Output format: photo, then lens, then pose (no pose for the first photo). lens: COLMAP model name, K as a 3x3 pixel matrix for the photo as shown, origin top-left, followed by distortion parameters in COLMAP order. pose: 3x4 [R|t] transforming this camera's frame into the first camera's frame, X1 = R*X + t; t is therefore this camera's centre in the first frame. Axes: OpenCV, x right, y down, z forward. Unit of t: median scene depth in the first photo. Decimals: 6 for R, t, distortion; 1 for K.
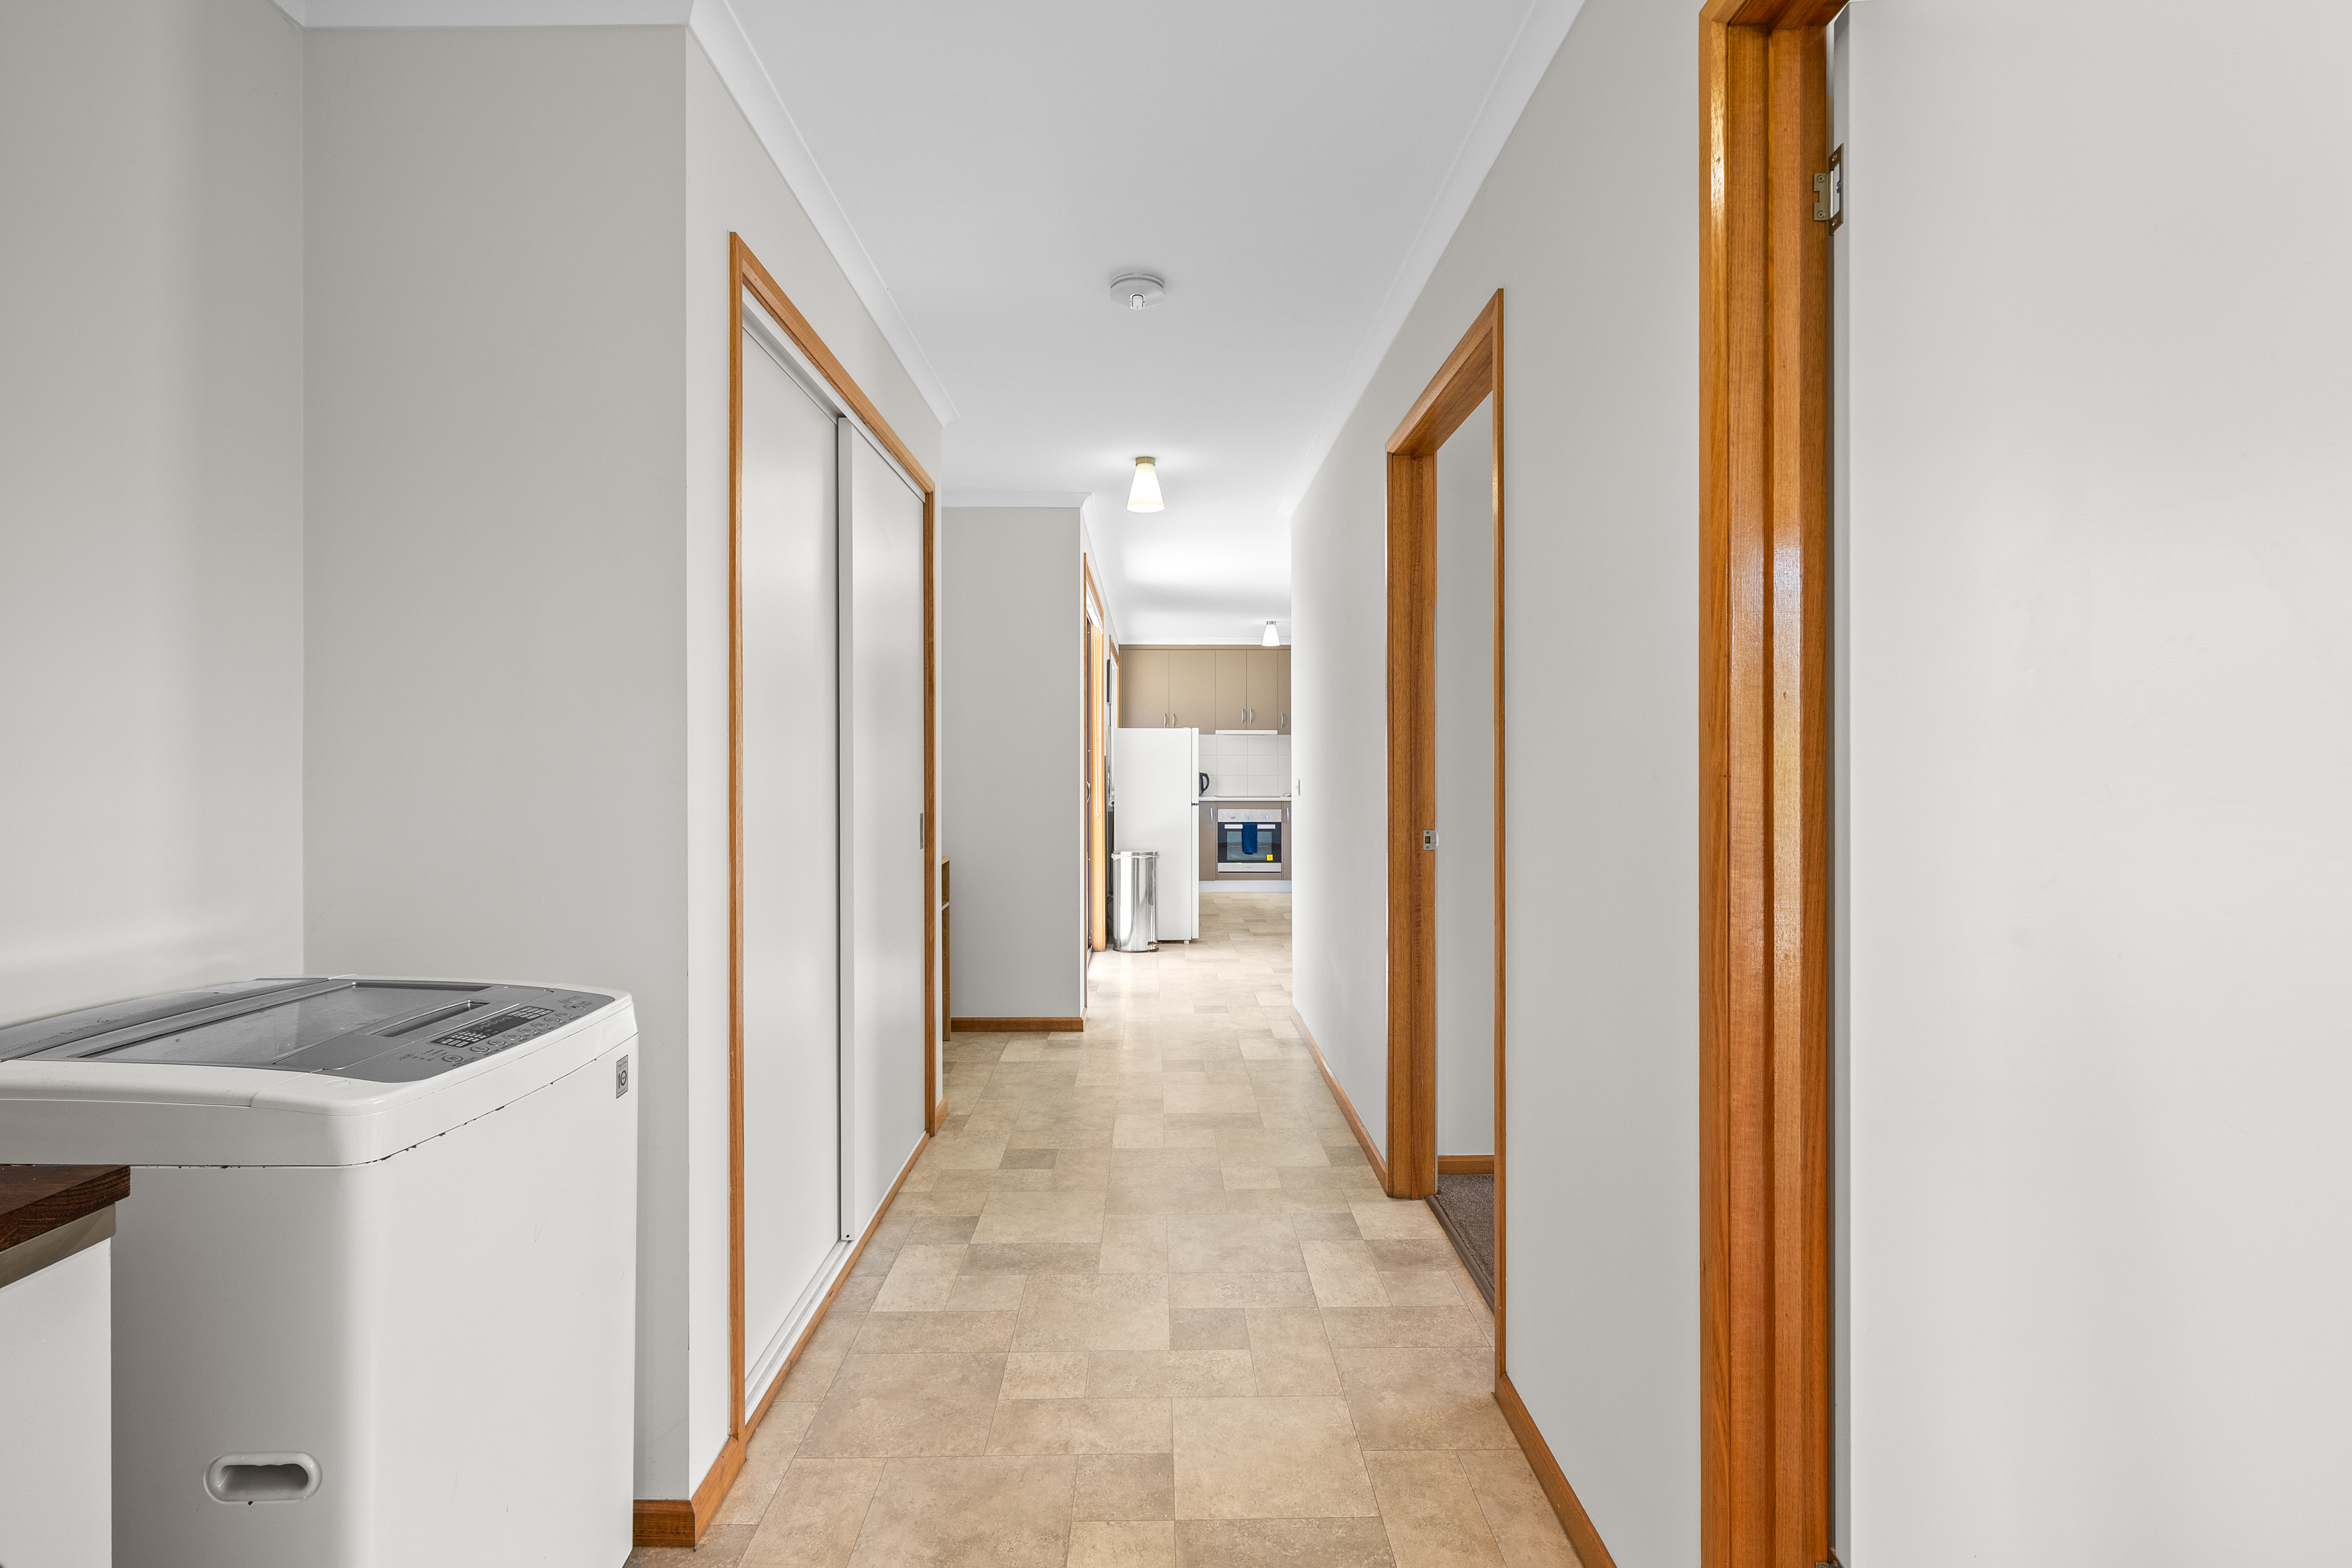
lens RADIAL K [[1104.1, 0, 1159.4], [0, 1104.1, 751.1], [0, 0, 1]] dist [0.000254, 0.000238]
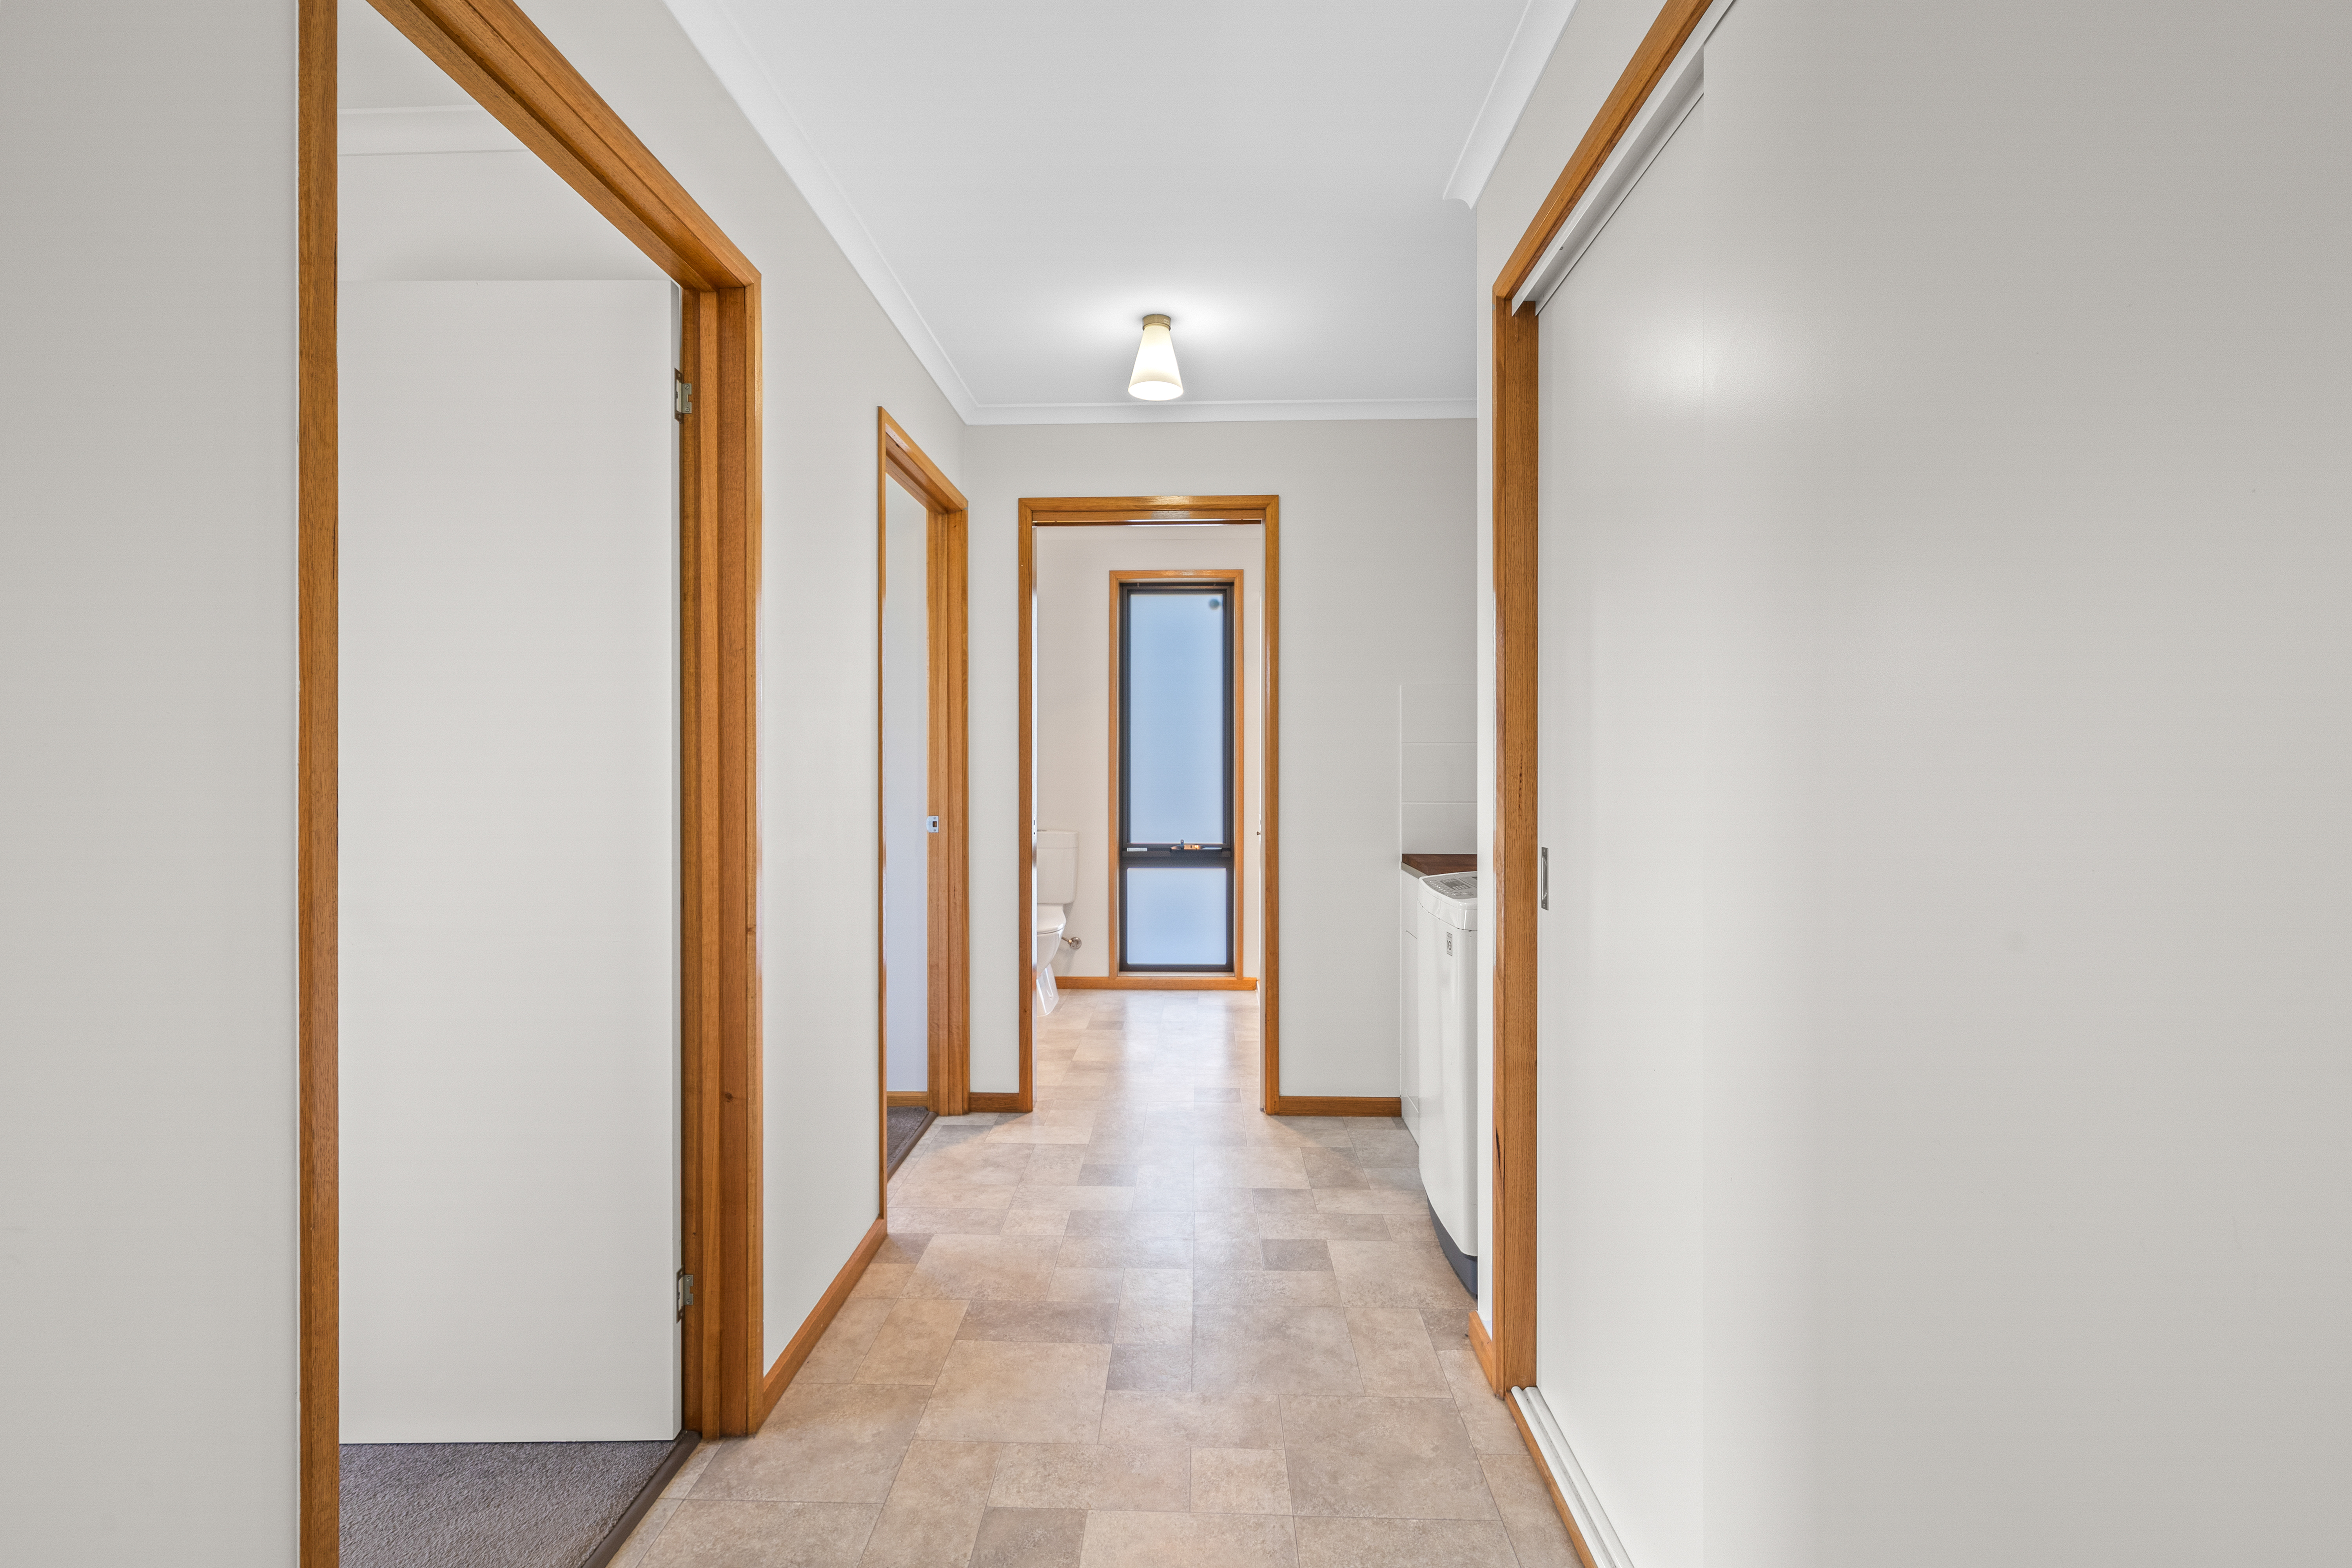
lens RADIAL K [[1104.1, 0, 1159.4], [0, 1104.1, 751.1], [0, 0, 1]] dist [0.000254, 0.000238]
pose [[-0.999057, 0.004056, 0.043217, -0.085653], [0.003382, 0.999871, -0.015670, 0.017881], [-0.043275, -0.015509, -0.998943, 1.978001]]
